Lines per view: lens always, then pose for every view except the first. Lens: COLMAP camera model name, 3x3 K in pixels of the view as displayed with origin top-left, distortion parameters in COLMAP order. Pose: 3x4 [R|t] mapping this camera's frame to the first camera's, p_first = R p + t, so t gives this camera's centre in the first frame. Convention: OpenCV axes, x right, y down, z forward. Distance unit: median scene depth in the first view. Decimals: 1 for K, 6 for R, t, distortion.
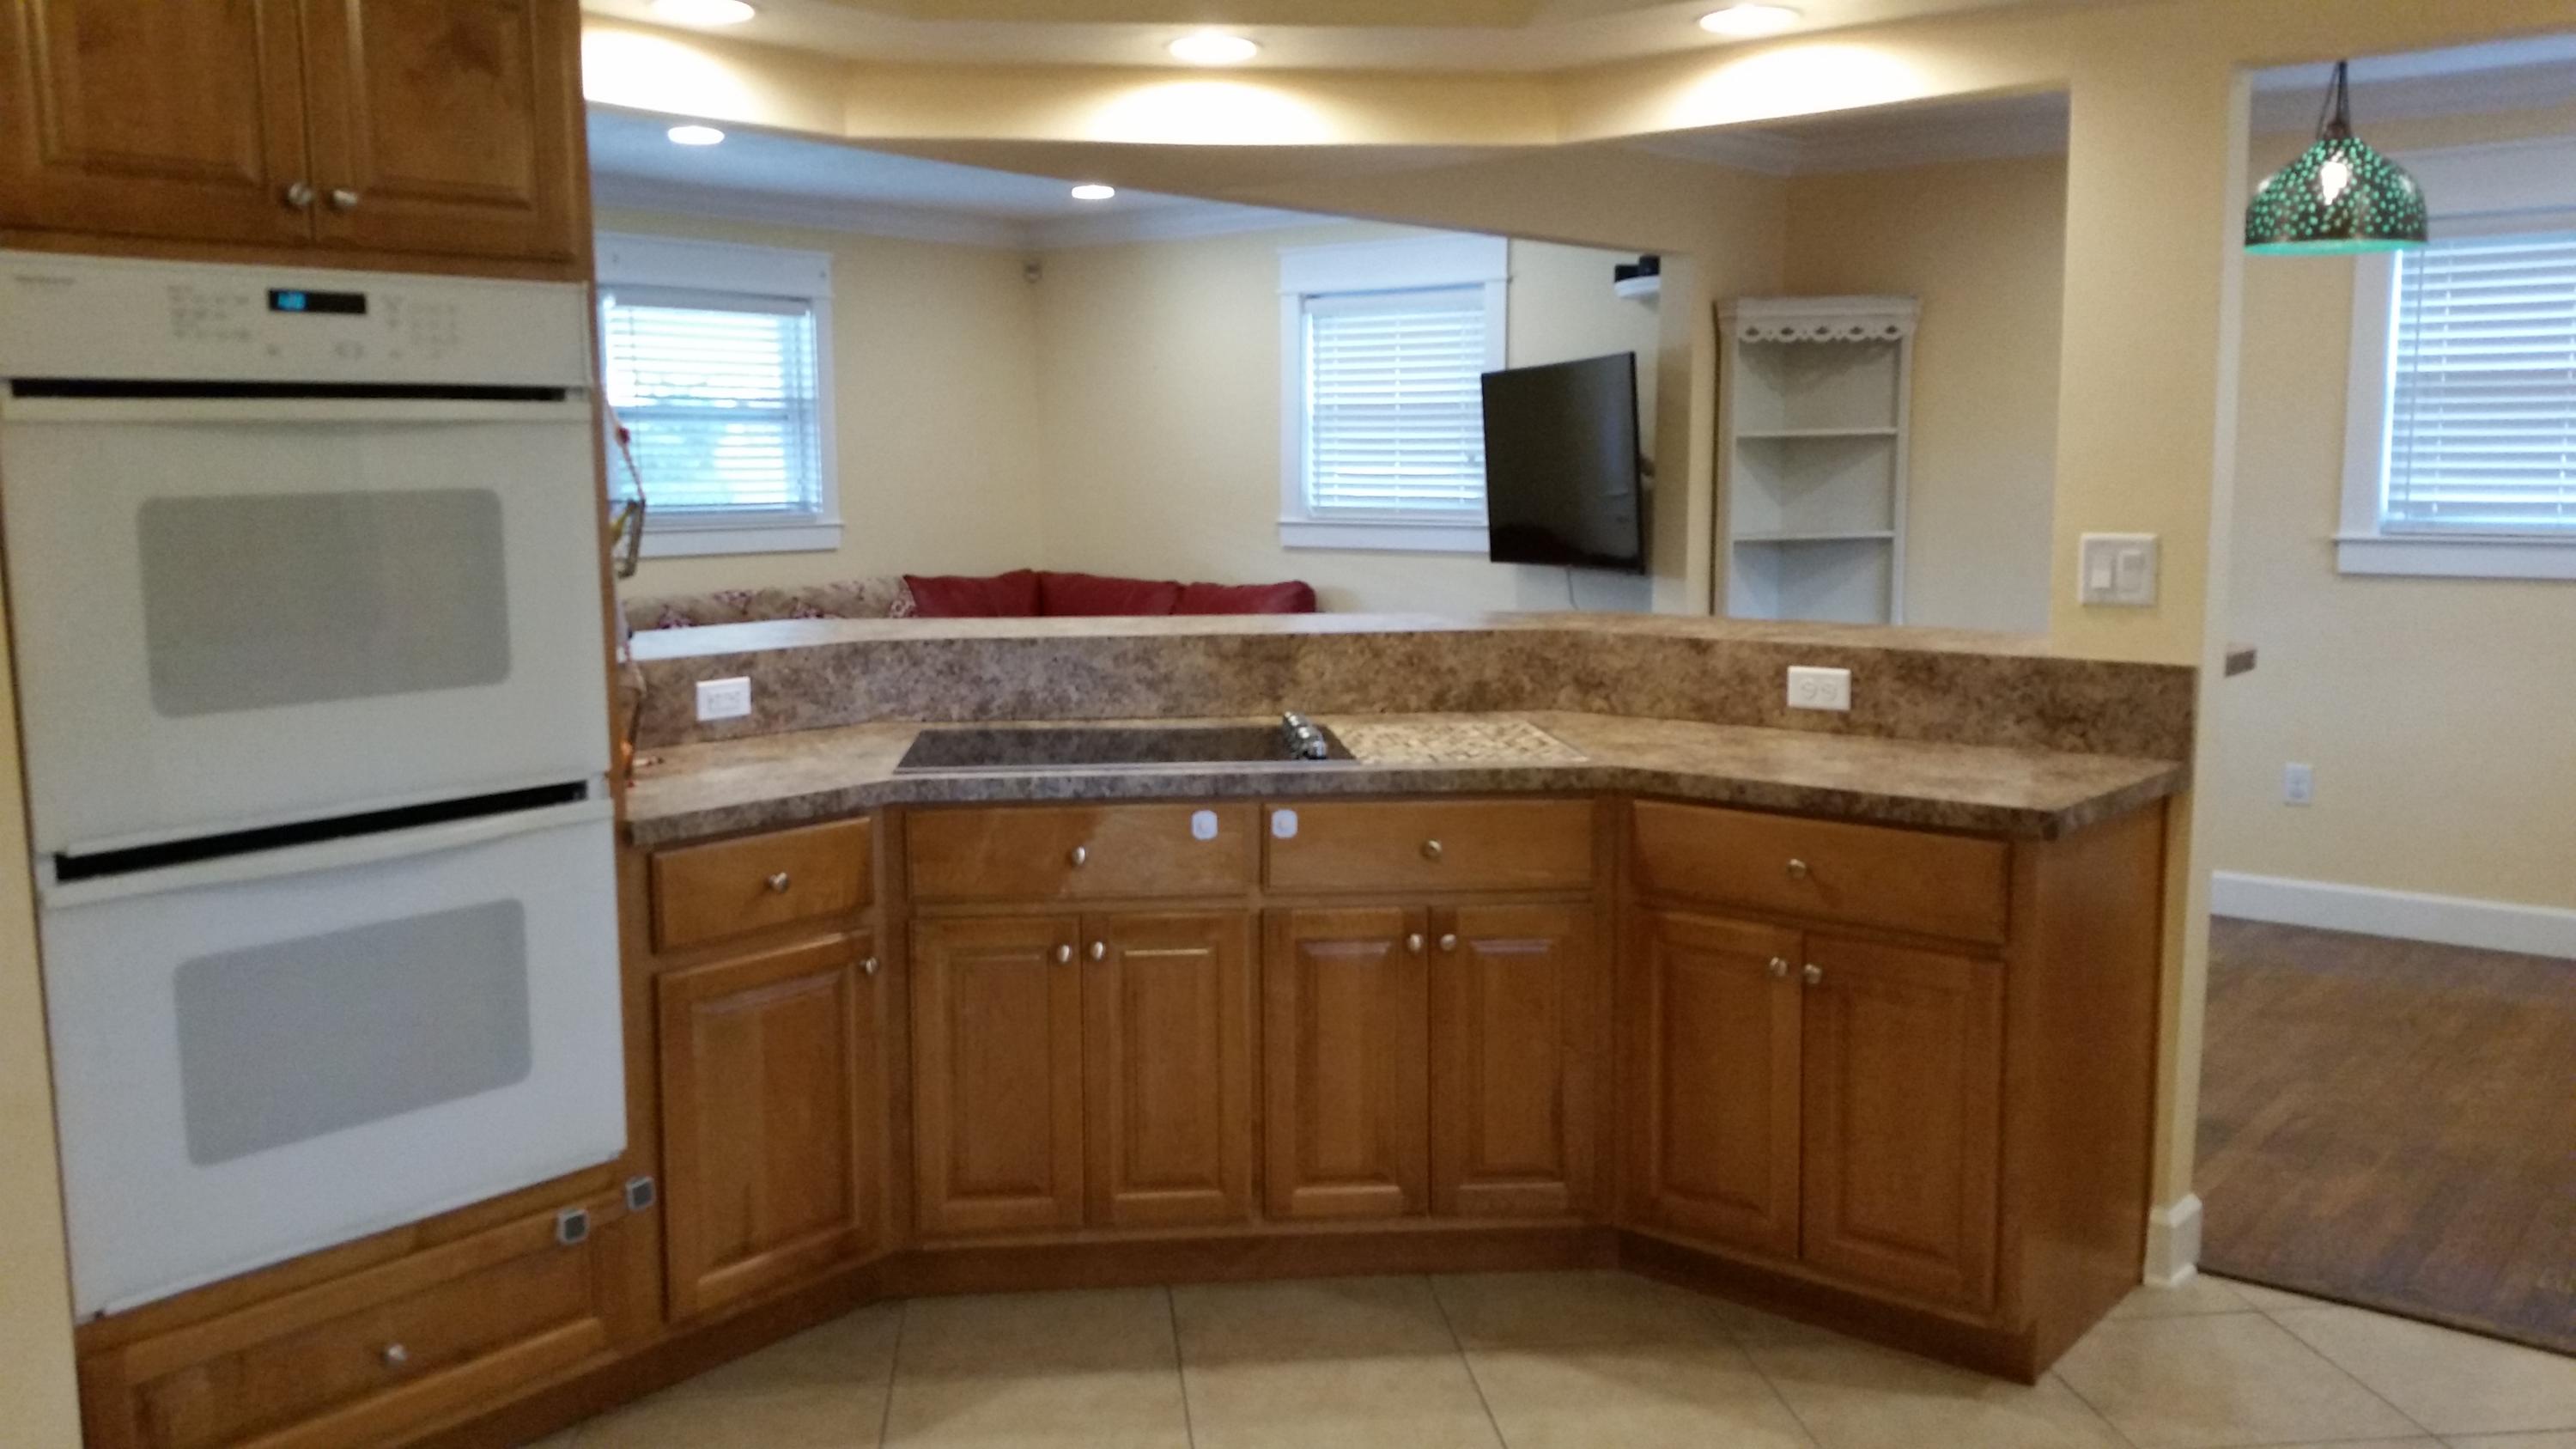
lens RADIAL K [[2100.7, 0, 1261.3], [0, 2100.7, 733.8], [0, 0, 1]] dist [0.094122, -0.138361]
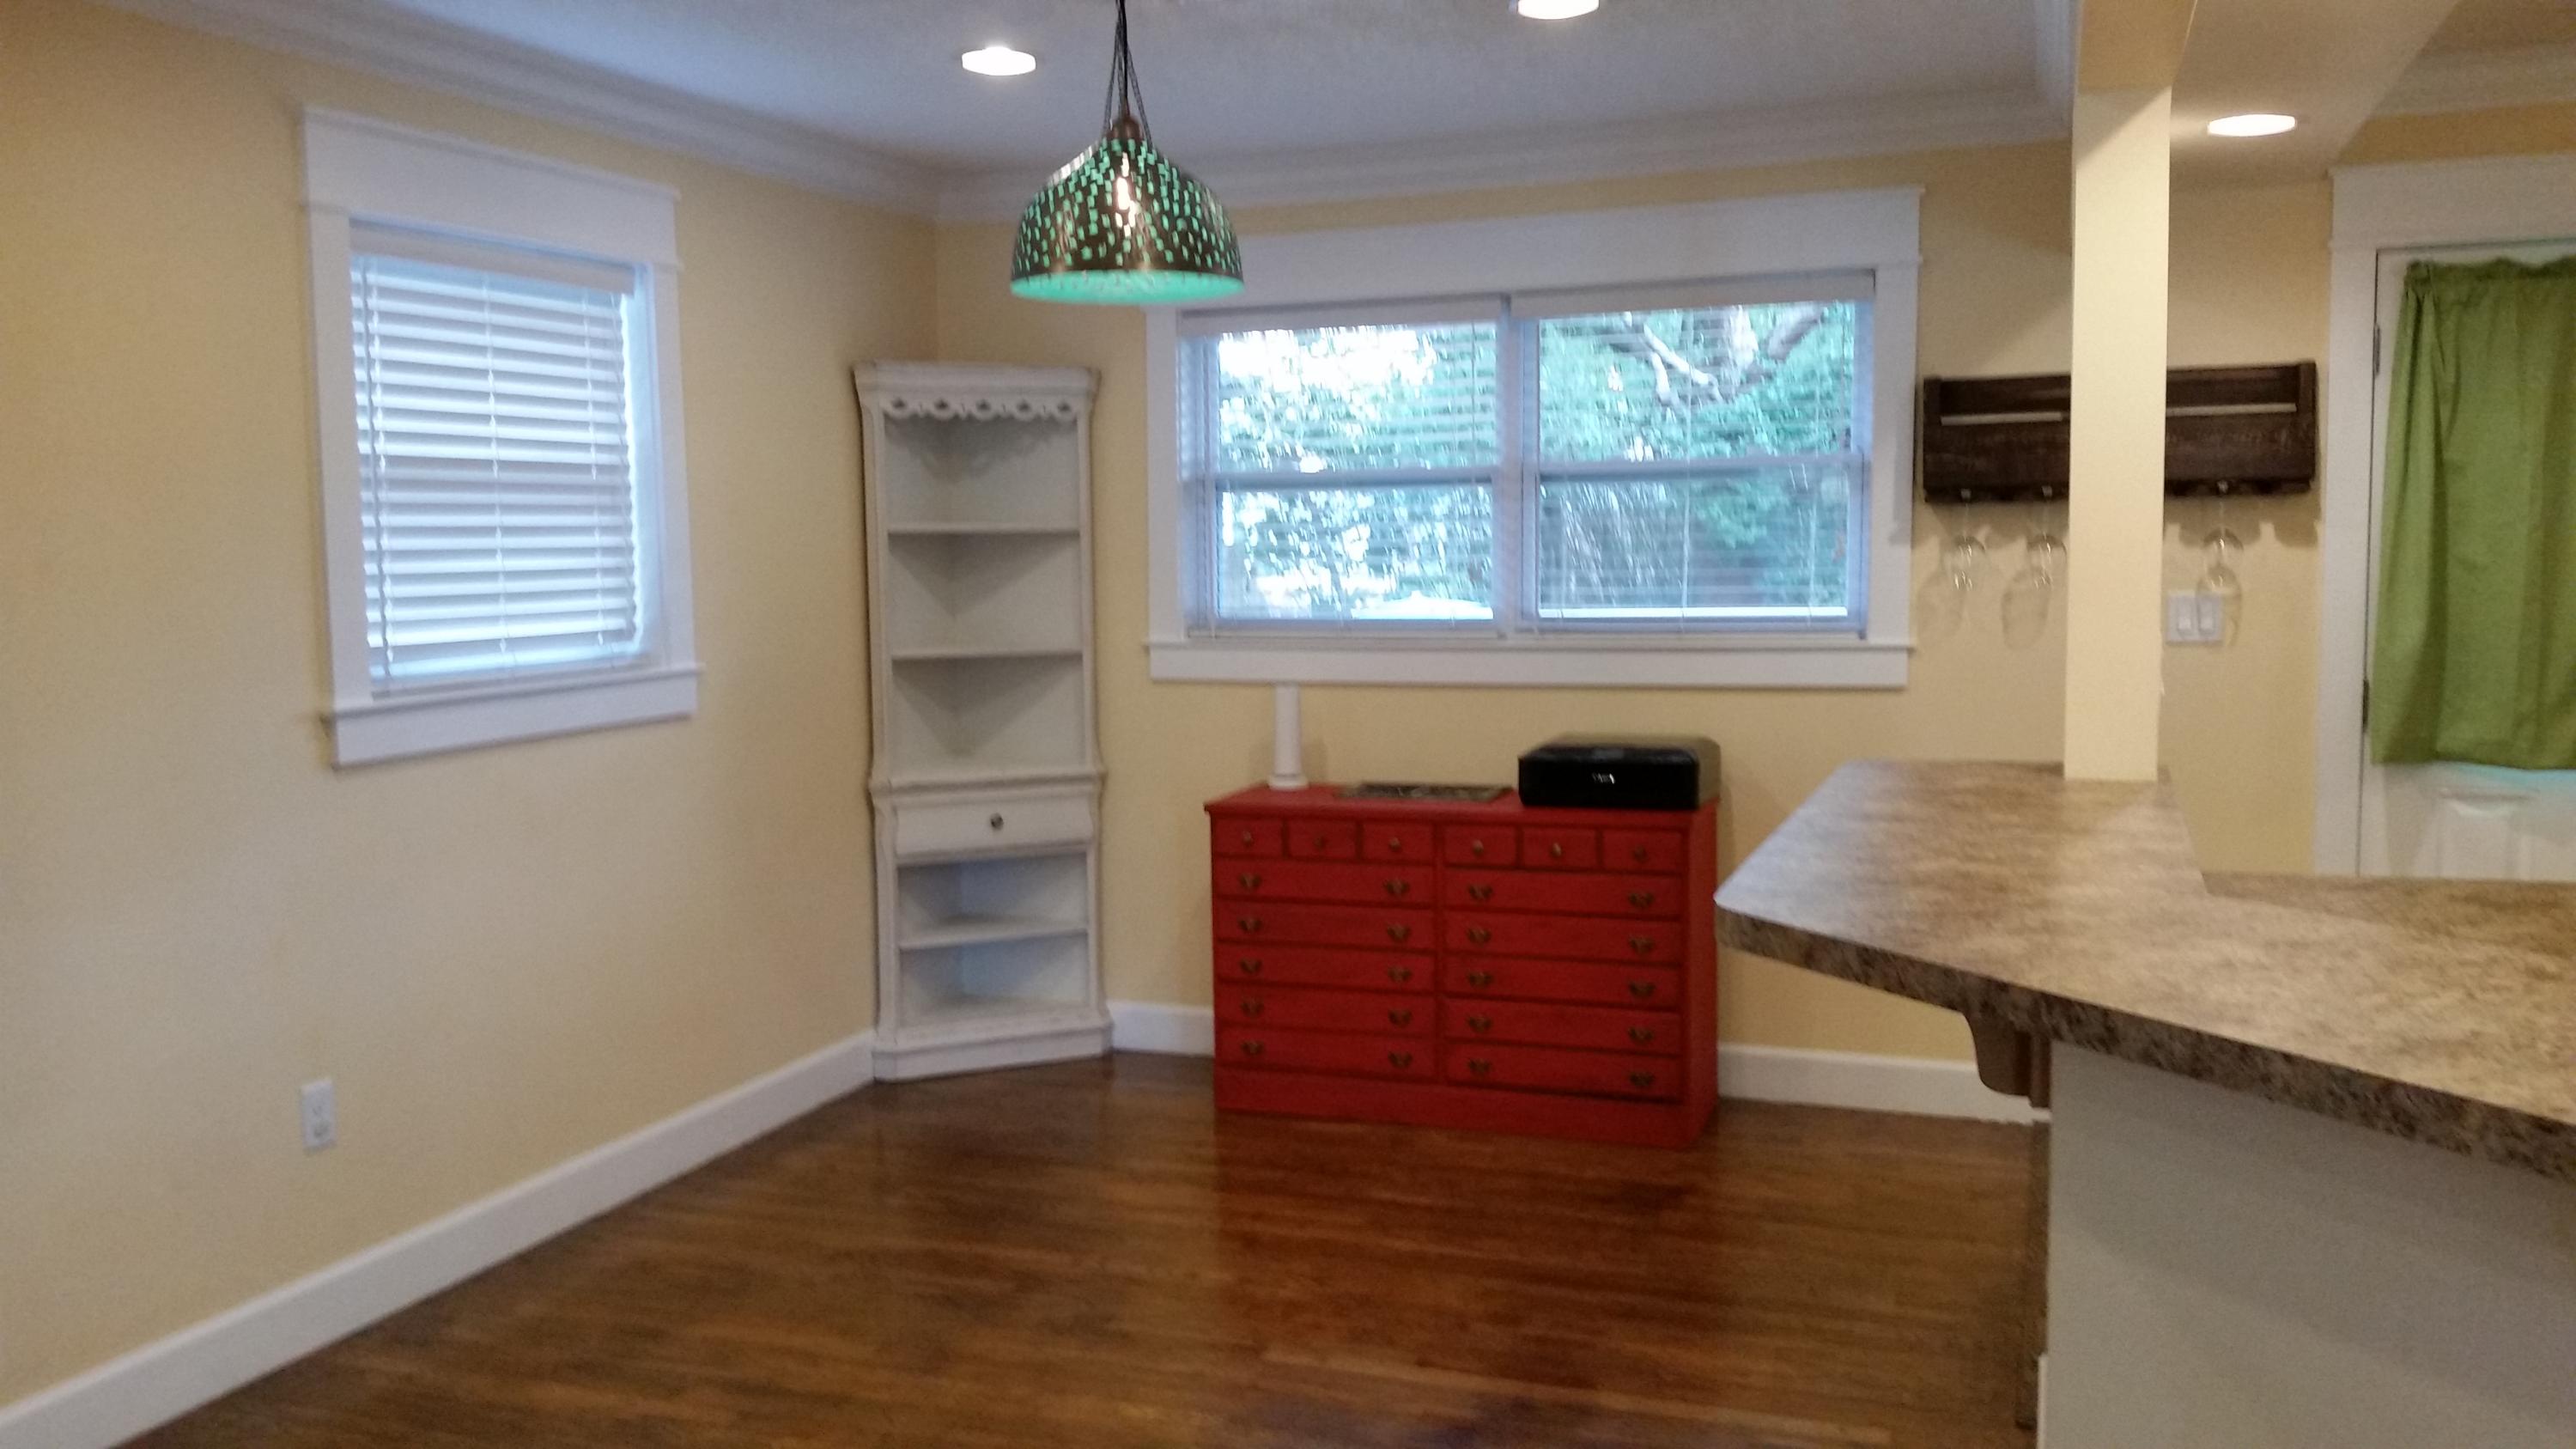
lens RADIAL K [[2100.7, 0, 1297.9], [0, 2100.7, 739.9], [0, 0, 1]] dist [0.094122, -0.138361]
pose [[-0.317447, -0.078489, 0.945022, -0.261860], [0.148214, 0.980214, 0.131199, -0.183177], [-0.936621, 0.181715, -0.299533, 1.371481]]
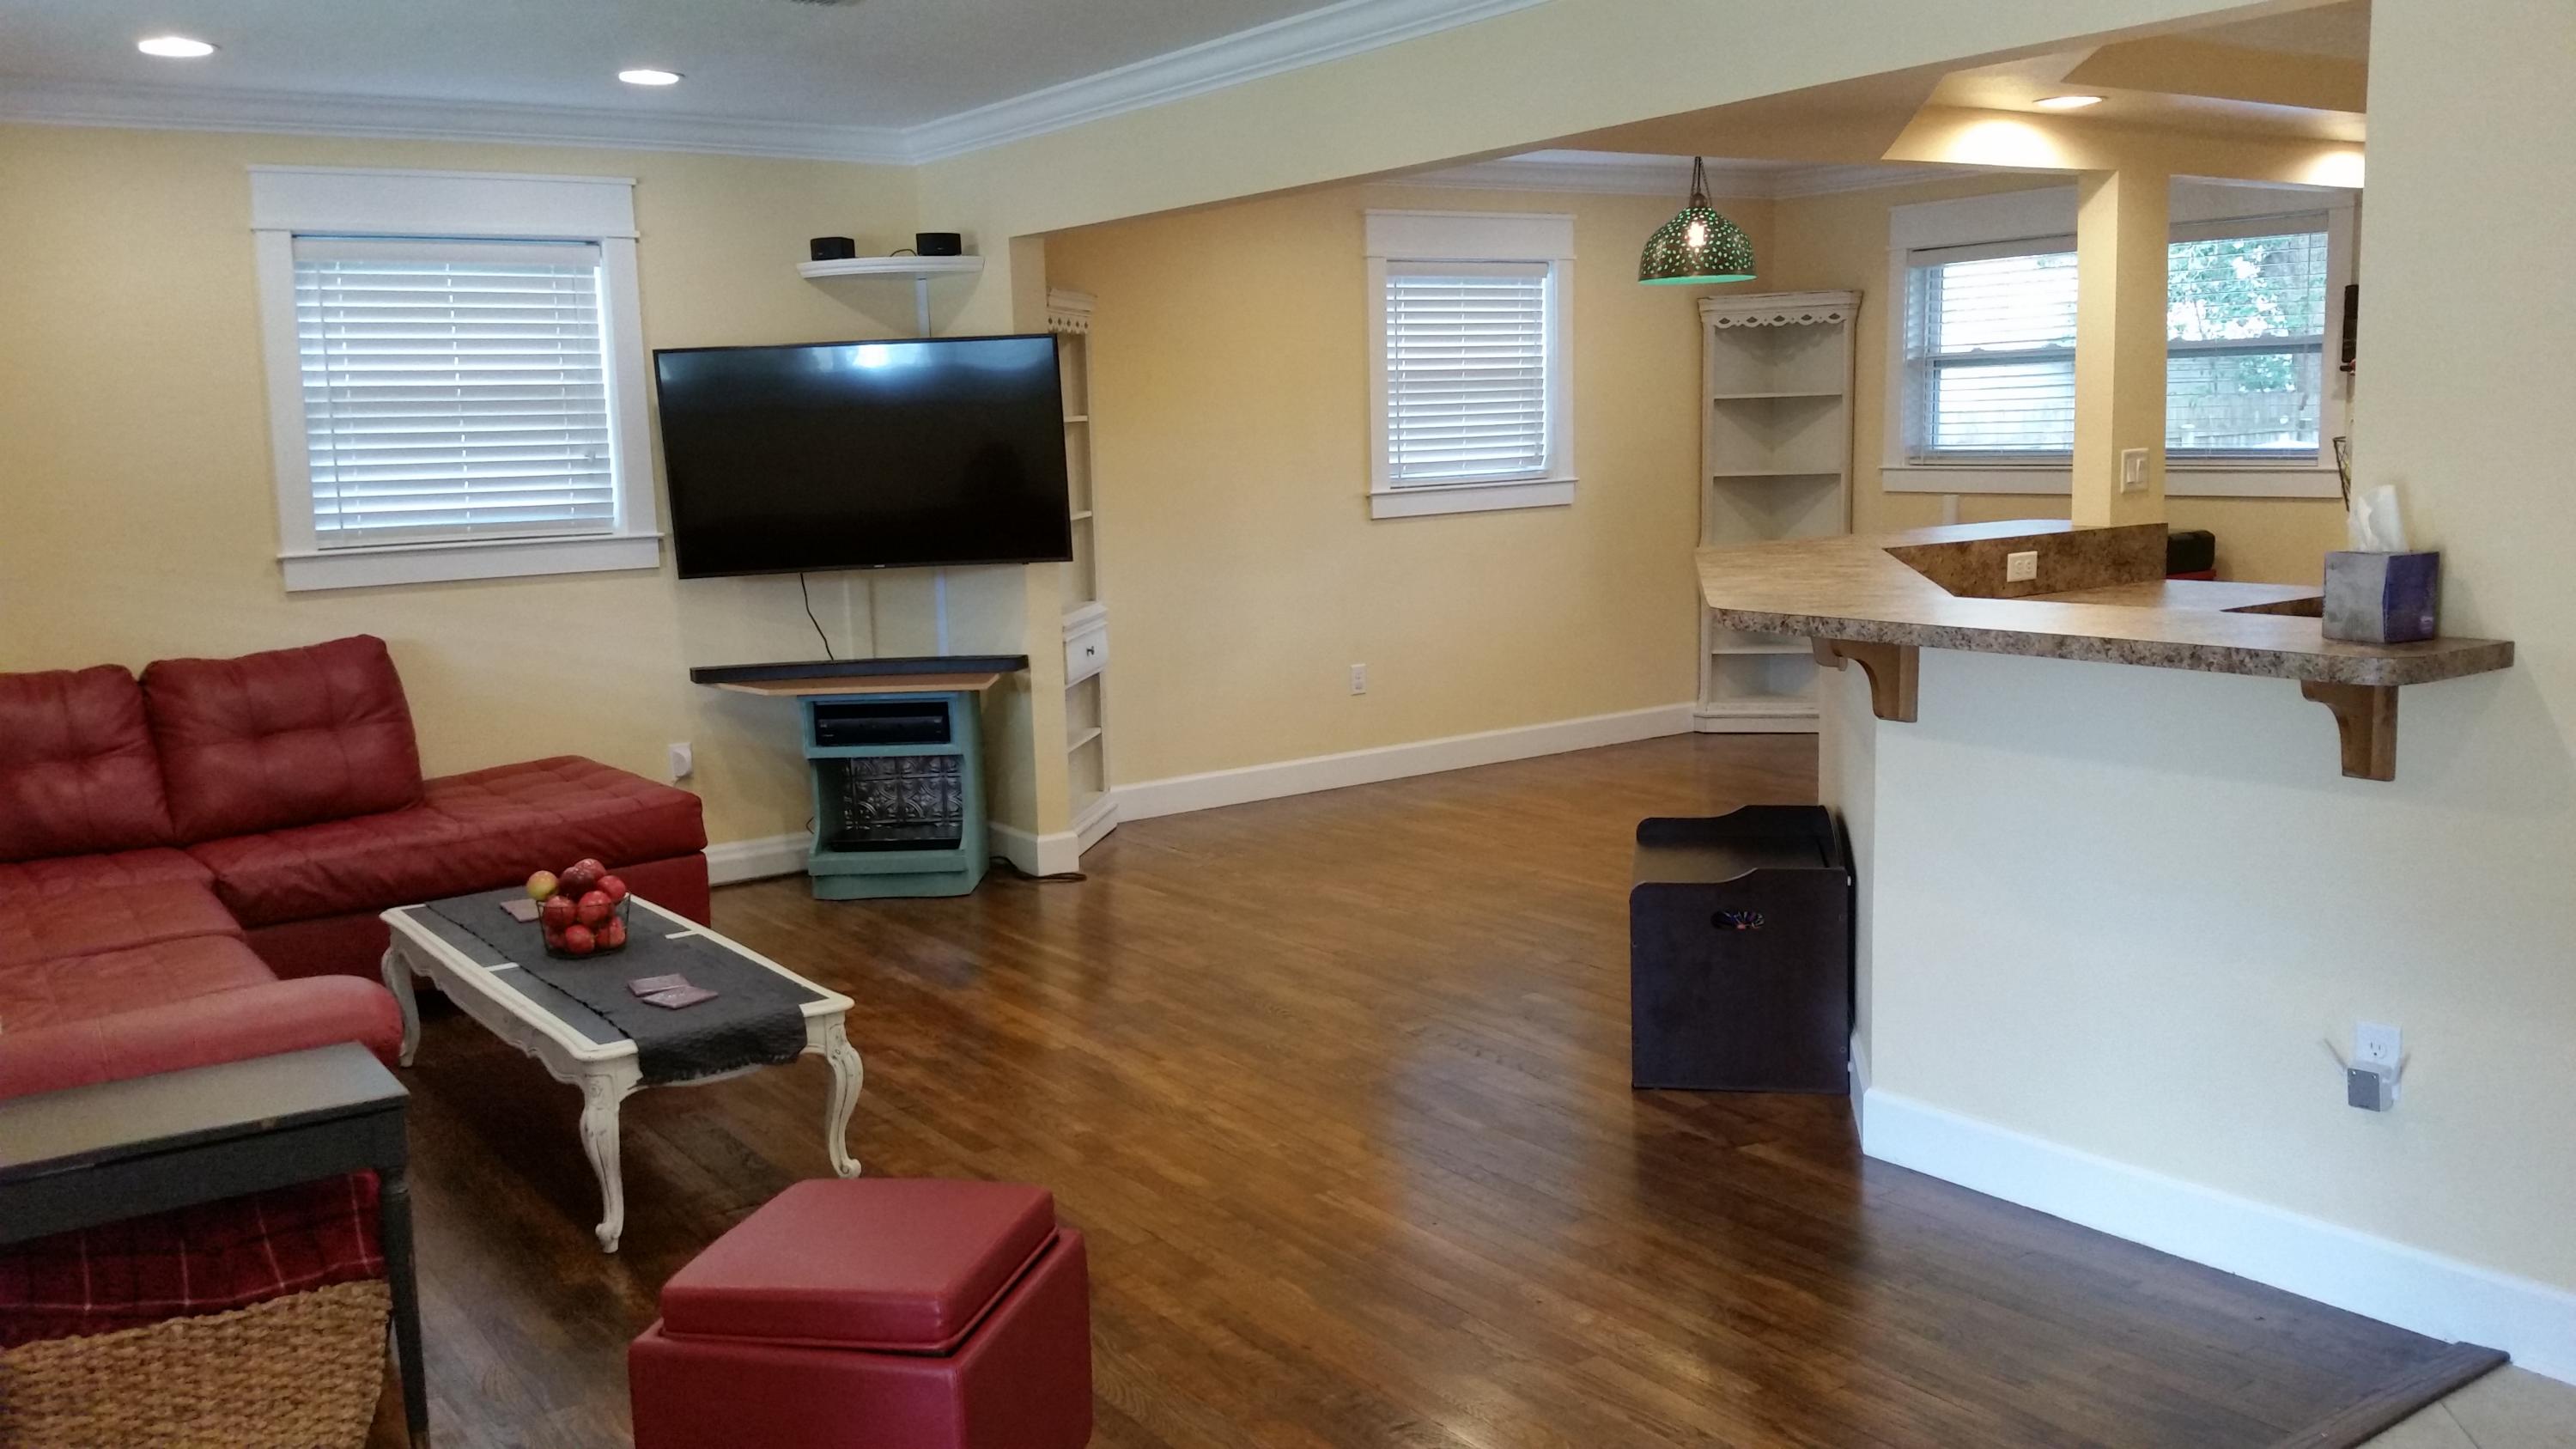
lens RADIAL K [[2100.7, 0, 1281.1], [0, 2100.7, 723.0], [0, 0, 1]] dist [0.094122, -0.138361]
pose [[0.282911, -0.138859, 0.949041, -1.181804], [0.159576, 0.982489, 0.096183, -0.127559], [-0.945778, 0.124233, 0.300116, 0.998120]]
